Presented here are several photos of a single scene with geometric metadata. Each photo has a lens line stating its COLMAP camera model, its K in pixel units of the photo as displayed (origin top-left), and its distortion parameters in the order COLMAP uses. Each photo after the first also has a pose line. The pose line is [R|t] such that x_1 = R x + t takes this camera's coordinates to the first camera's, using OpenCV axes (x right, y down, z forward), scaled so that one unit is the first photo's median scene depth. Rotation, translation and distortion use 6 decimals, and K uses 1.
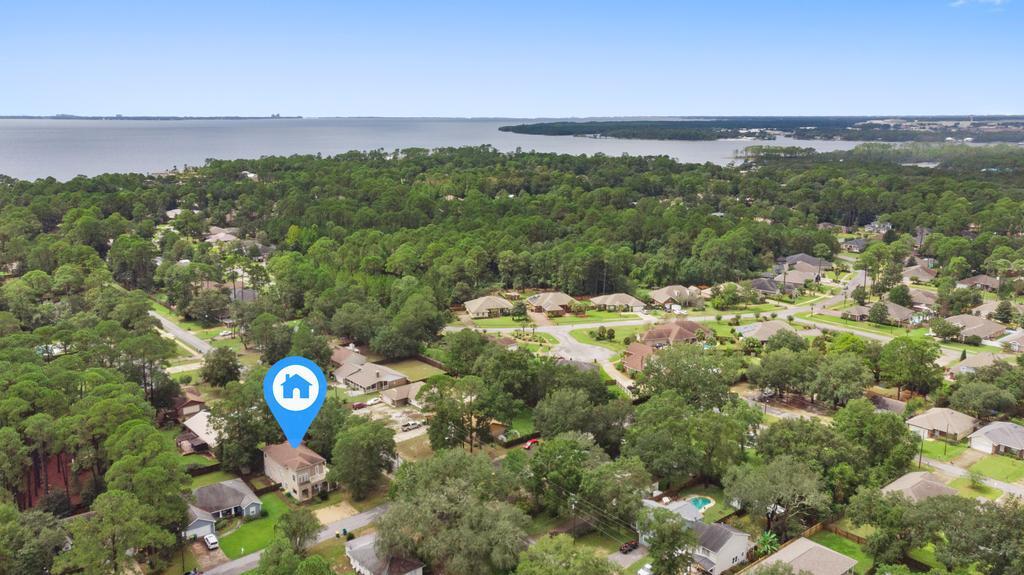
lens RADIAL K [[824.3, 0, 512.0], [0, 824.3, 287.5], [0, 0, 1]] dist [0.048113, 0.000397]
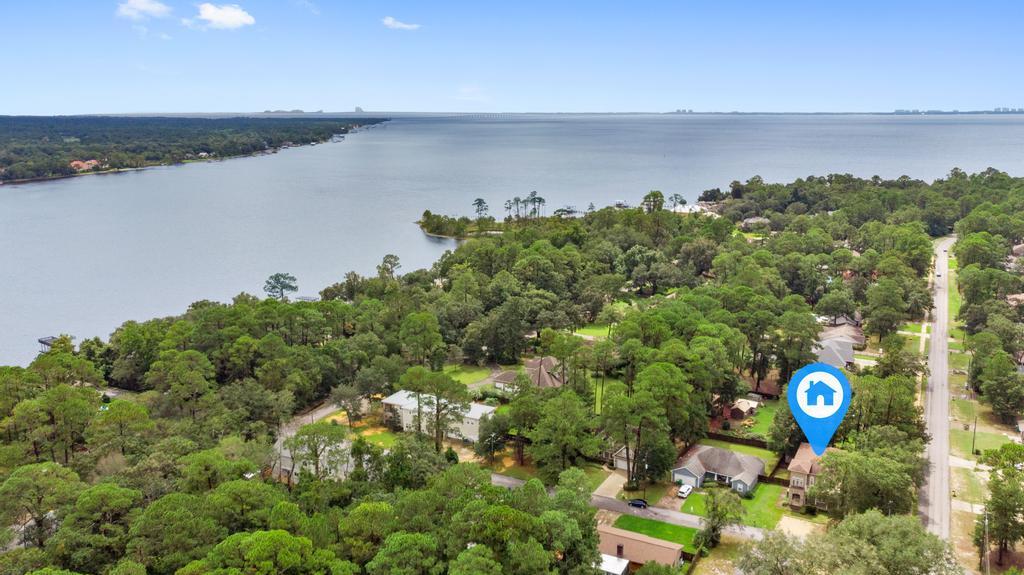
lens RADIAL K [[824.3, 0, 512.0], [0, 824.3, 287.5], [0, 0, 1]] dist [0.048113, 0.000397]
pose [[0.396138, 0.196140, -0.896997, 0.235721], [-0.200607, 0.971805, 0.123904, -0.020721], [0.896009, 0.130860, 0.424316, 0.155783]]
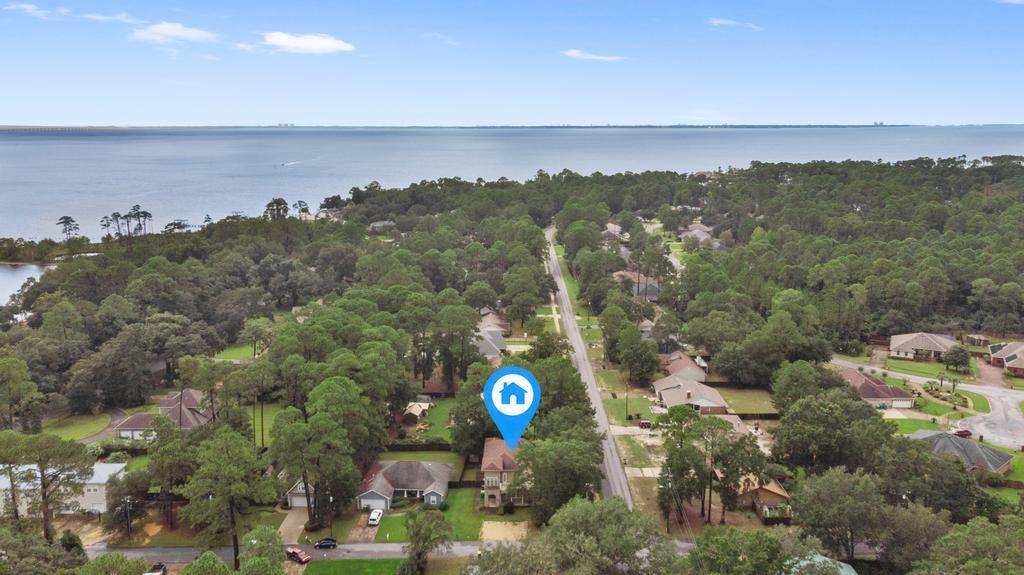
lens RADIAL K [[824.3, 0, 512.0], [0, 824.3, 287.5], [0, 0, 1]] dist [0.048113, 0.000397]
pose [[0.760251, 0.127767, -0.636941, 0.169700], [-0.136041, 0.990041, 0.036220, -0.006902], [0.635225, 0.059114, 0.770062, 0.176590]]
